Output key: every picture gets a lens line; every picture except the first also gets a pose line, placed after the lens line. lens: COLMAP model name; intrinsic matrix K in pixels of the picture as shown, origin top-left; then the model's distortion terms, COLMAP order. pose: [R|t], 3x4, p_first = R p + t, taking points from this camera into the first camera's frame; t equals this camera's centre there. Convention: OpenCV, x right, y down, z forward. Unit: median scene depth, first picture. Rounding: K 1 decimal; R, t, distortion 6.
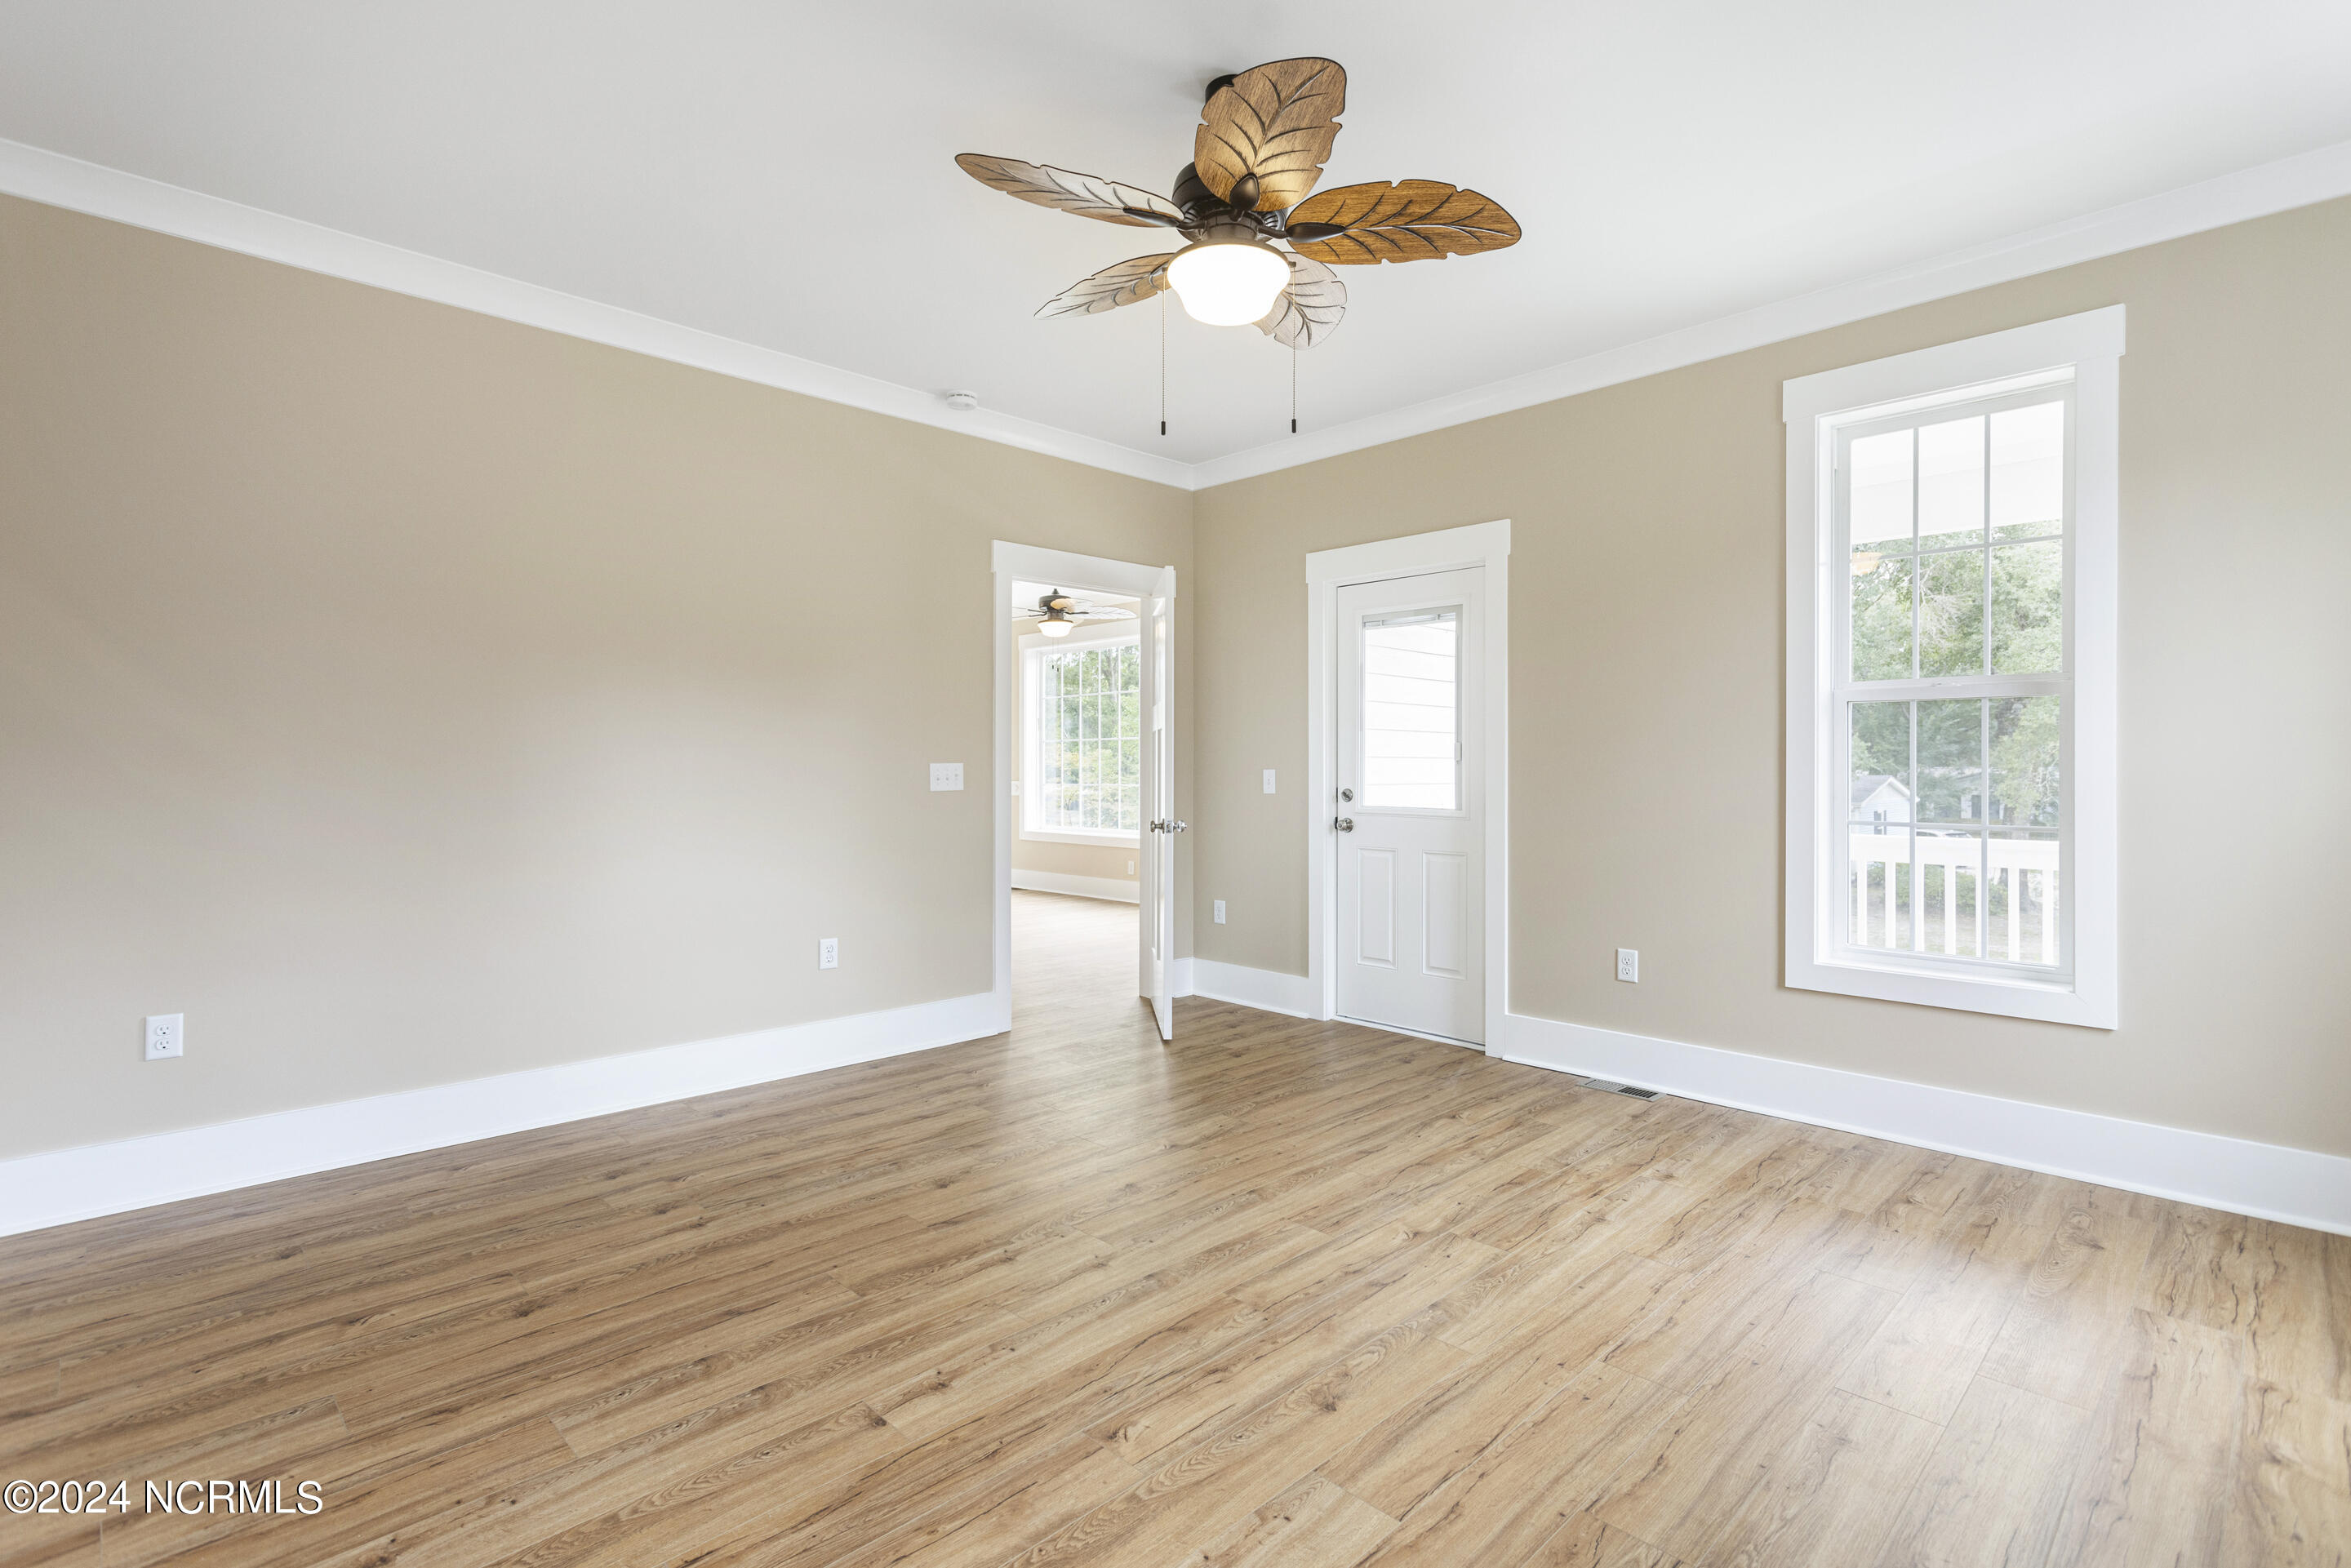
lens RADIAL K [[1095.6, 0, 1175.9], [0, 1095.6, 775.8], [0, 0, 1]] dist [-0.001619, 0.000384]
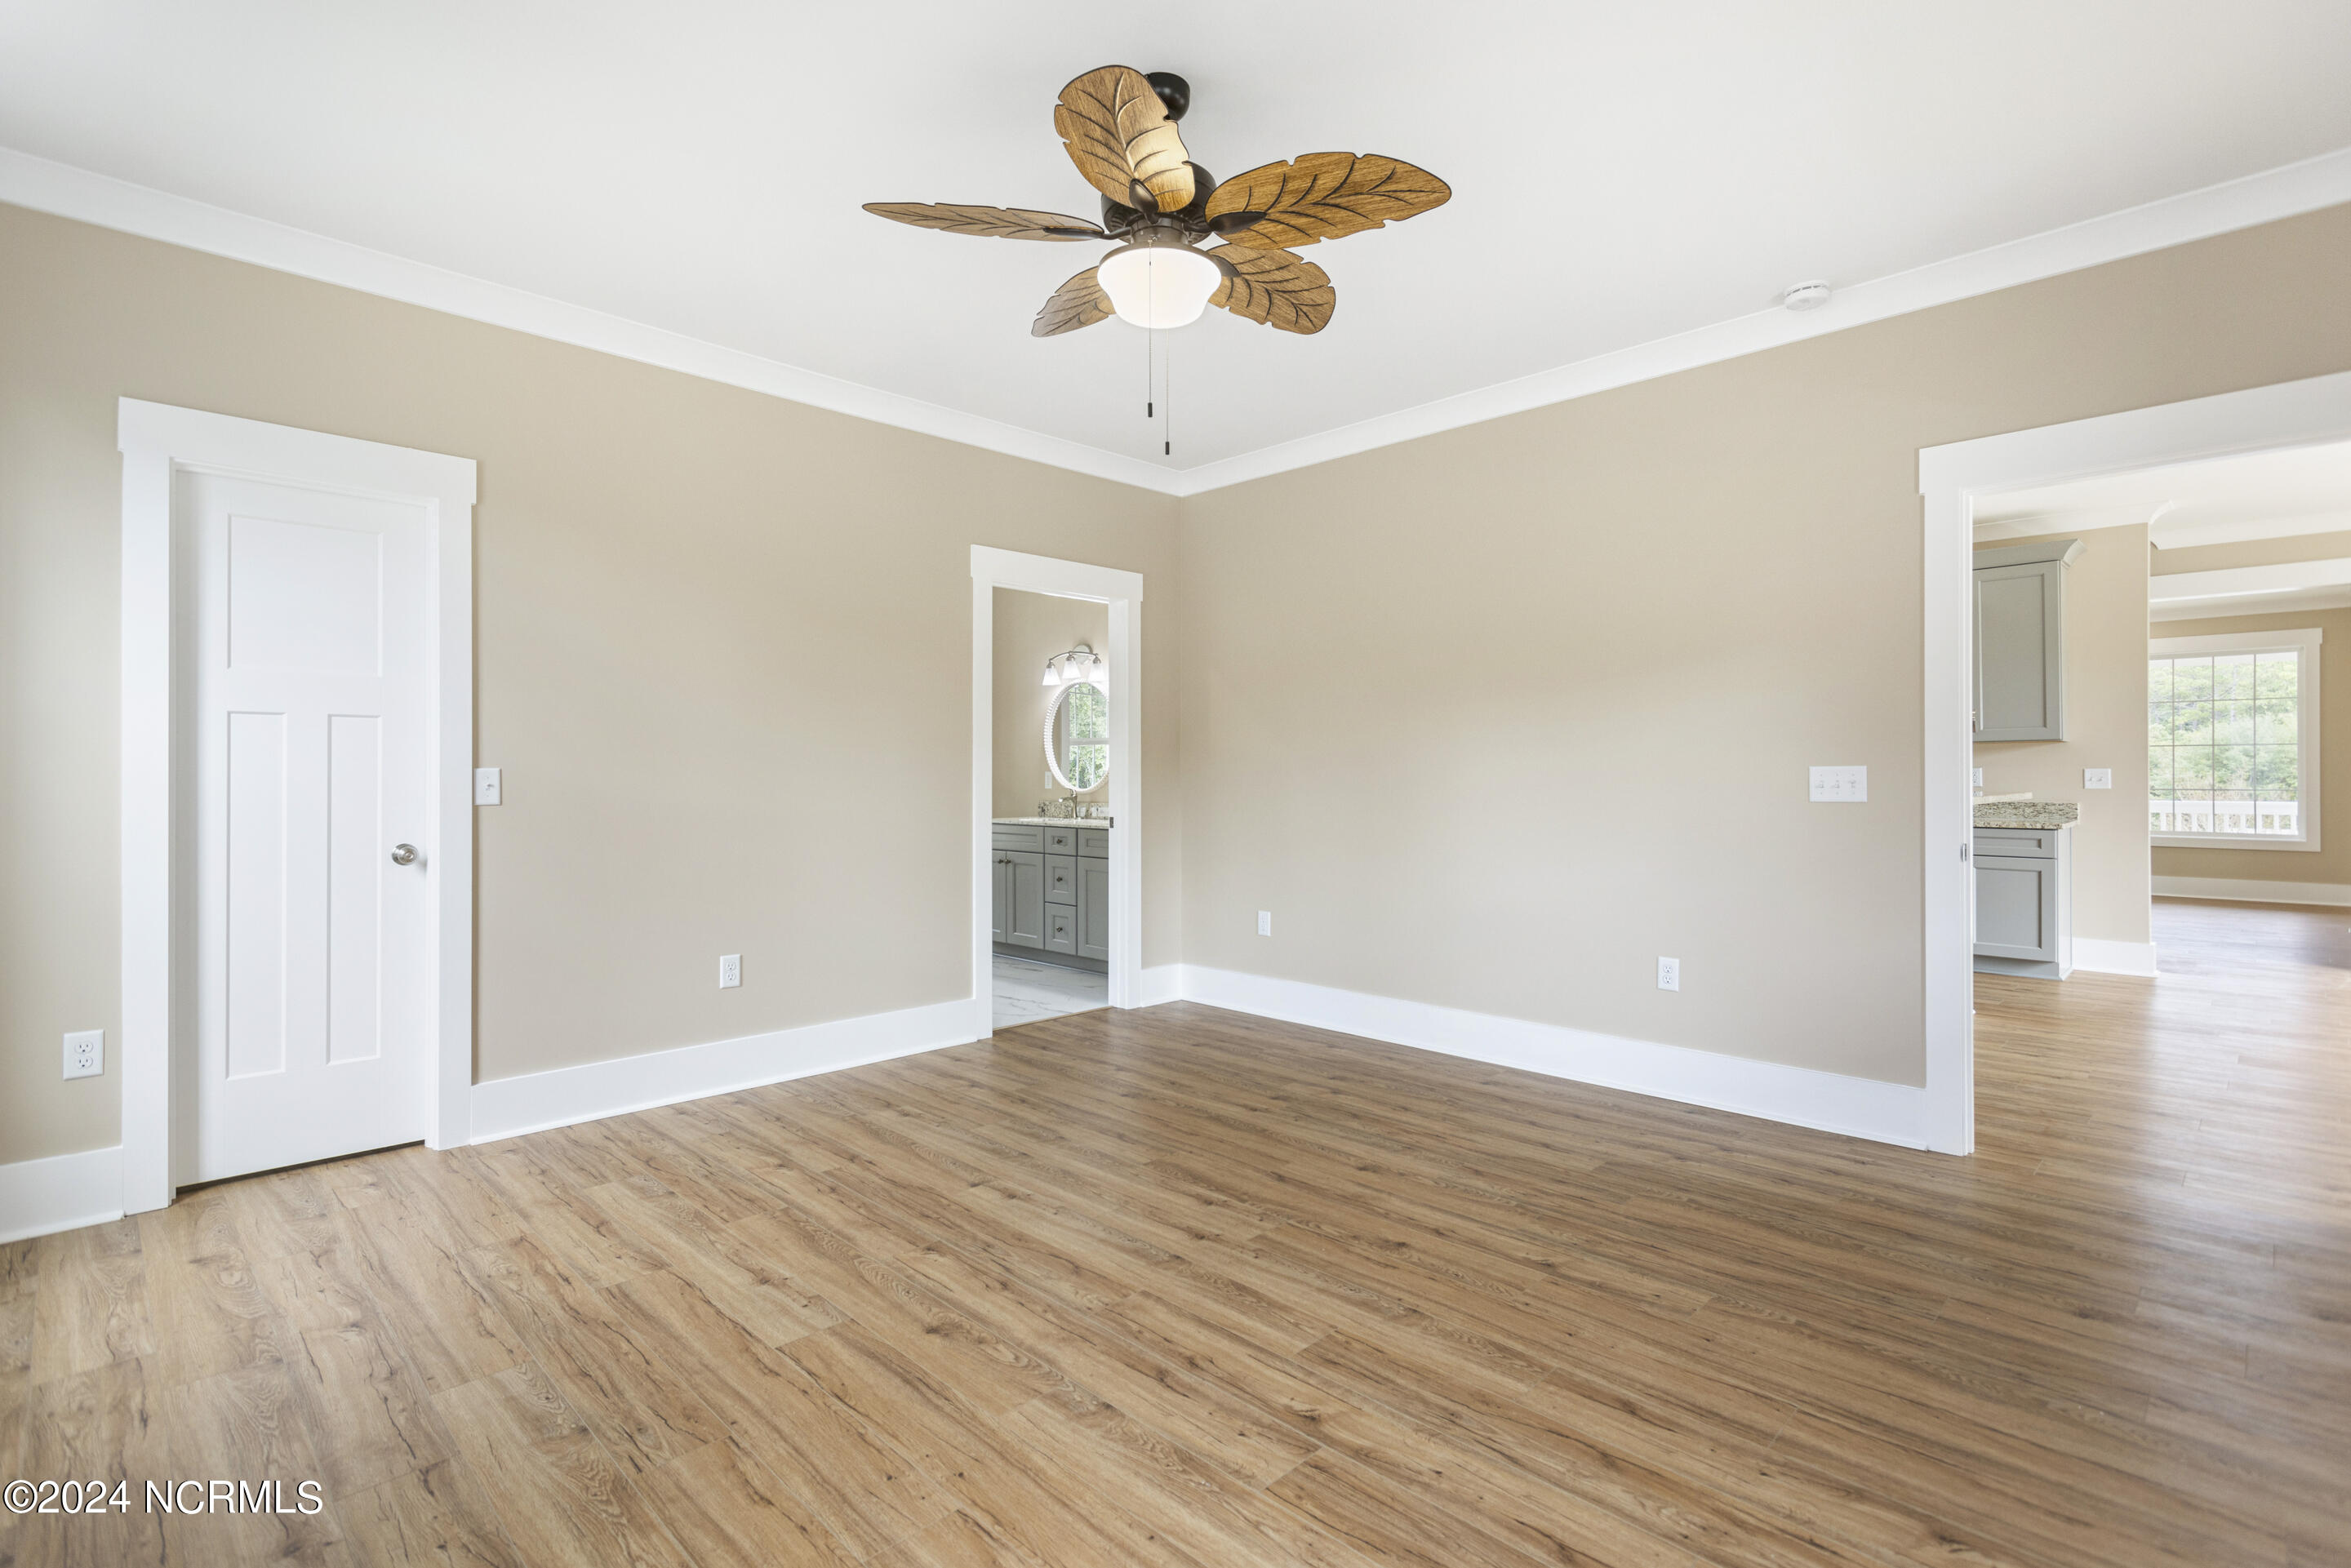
lens RADIAL K [[1095.6, 0, 1175.9], [0, 1095.6, 775.8], [0, 0, 1]] dist [-0.001619, 0.000384]
pose [[0.015473, 0.002136, -0.999878, 0.935805], [-0.005491, 0.999983, 0.002051, -0.005697], [0.999865, 0.005459, 0.015485, 0.895413]]
